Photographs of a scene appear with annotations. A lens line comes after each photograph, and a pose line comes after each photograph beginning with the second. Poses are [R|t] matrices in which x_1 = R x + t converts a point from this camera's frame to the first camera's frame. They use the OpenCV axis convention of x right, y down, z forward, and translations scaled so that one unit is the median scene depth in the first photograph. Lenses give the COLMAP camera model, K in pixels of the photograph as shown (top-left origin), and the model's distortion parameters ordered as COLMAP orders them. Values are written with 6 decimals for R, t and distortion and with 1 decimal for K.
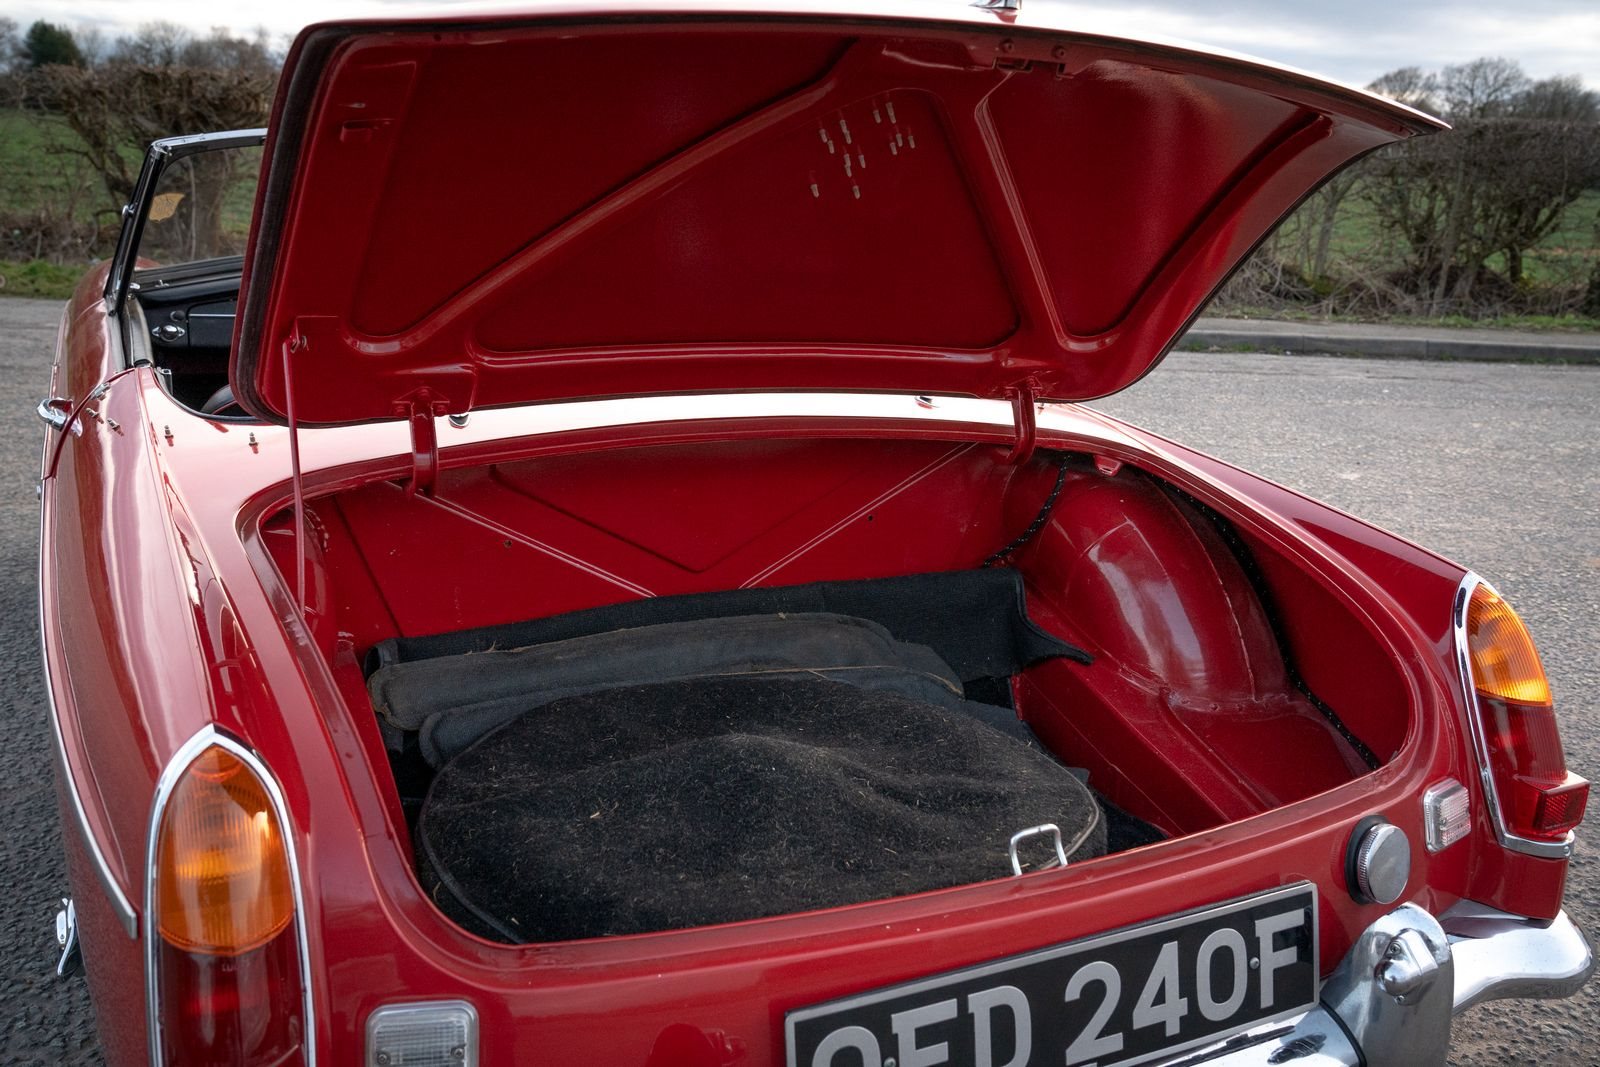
lens RADIAL K [[1400.0, 0, 800.0], [0, 1400.0, 533.5], [0, 0, 1]] dist [0.013426, -0.016739]
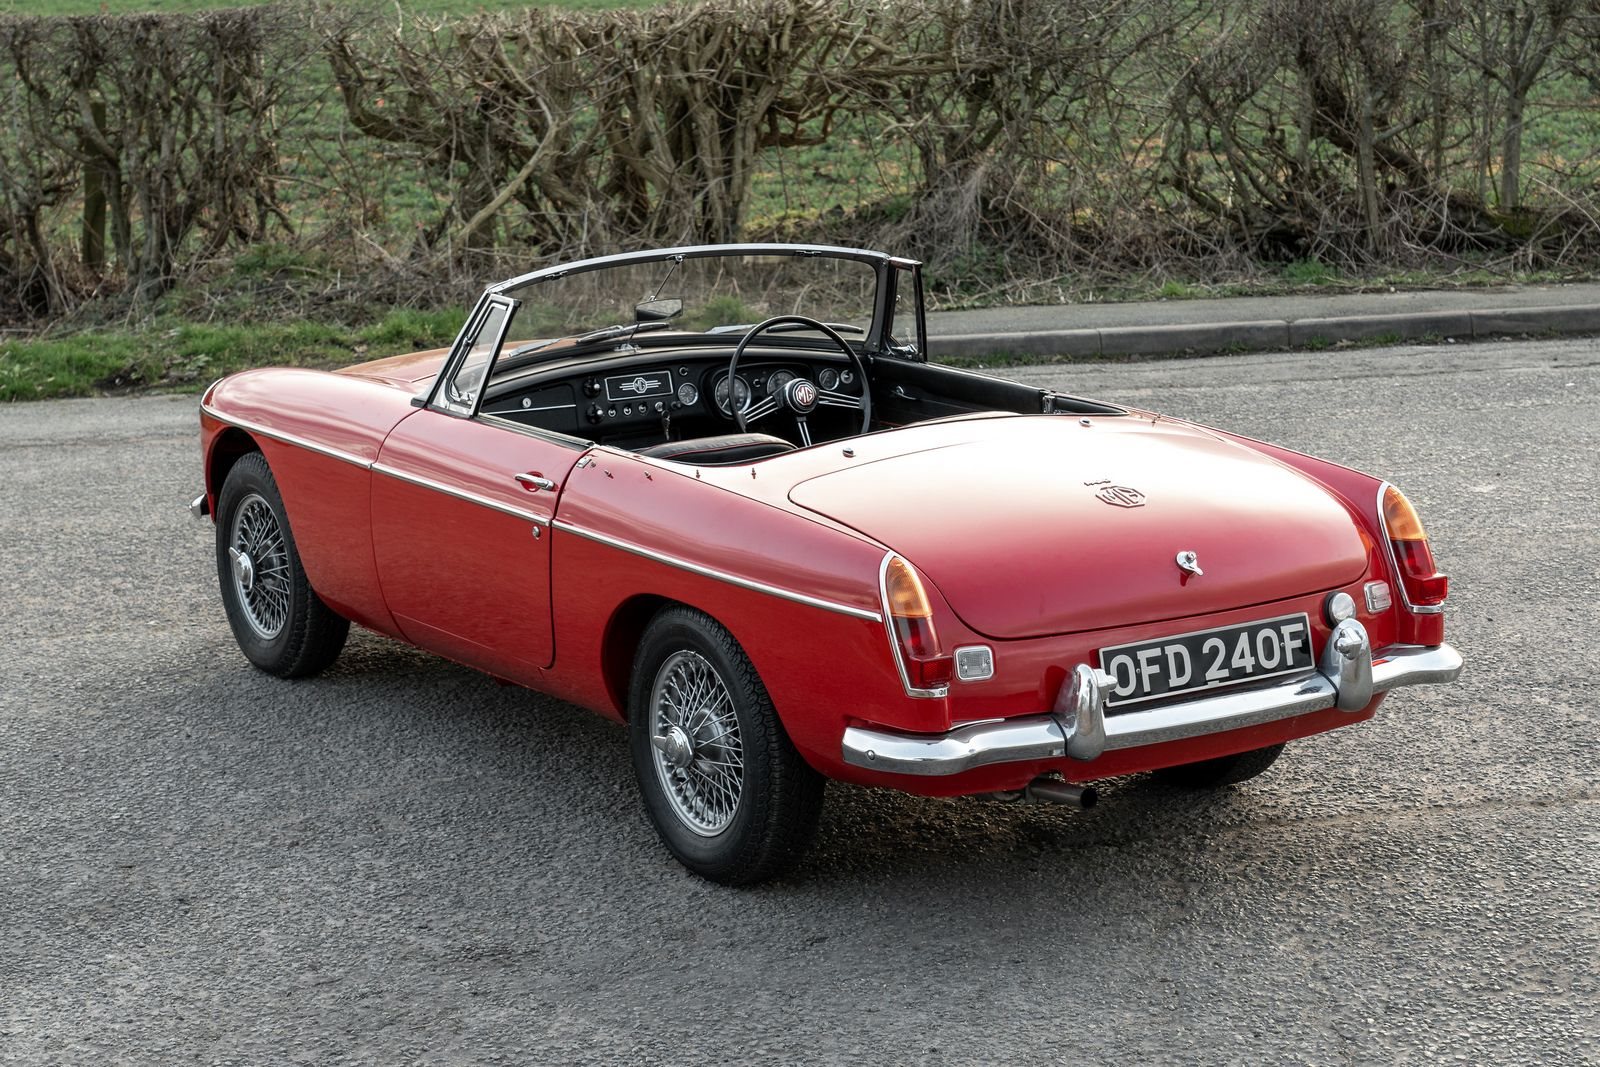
lens RADIAL K [[3002.6, 0, 800.0], [0, 3002.6, 533.5], [0, 0, 1]] dist [0.023092, 0.093366]
pose [[0.992576, -0.090837, 0.080874, -0.610021], [0.097125, 0.992247, -0.077547, 0.310268], [-0.073203, 0.084826, 0.993703, -2.786947]]
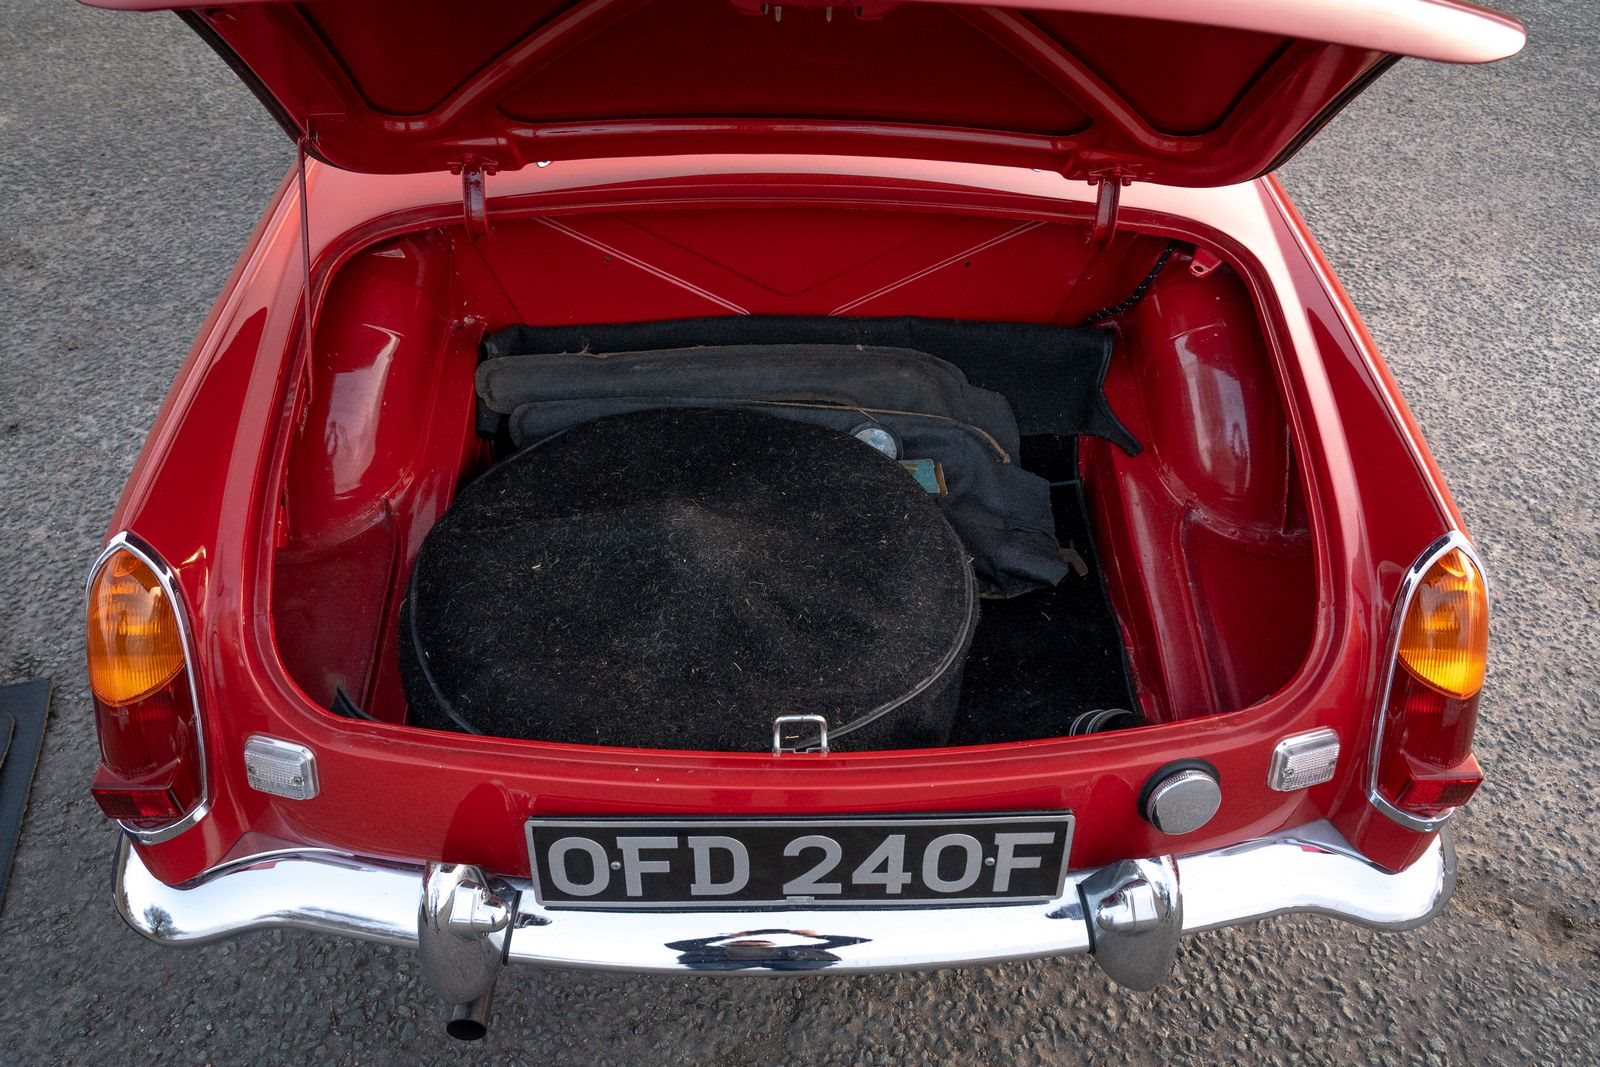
lens RADIAL K [[1166.1, 0, 800.0], [0, 1166.1, 533.5], [0, 0, 1]] dist [-0.005481, 0.001649]
pose [[0.908035, 0.260383, -0.328136, 0.305313], [-0.087107, 0.883586, 0.460096, -0.246775], [0.409738, -0.389201, 0.825008, 0.194115]]
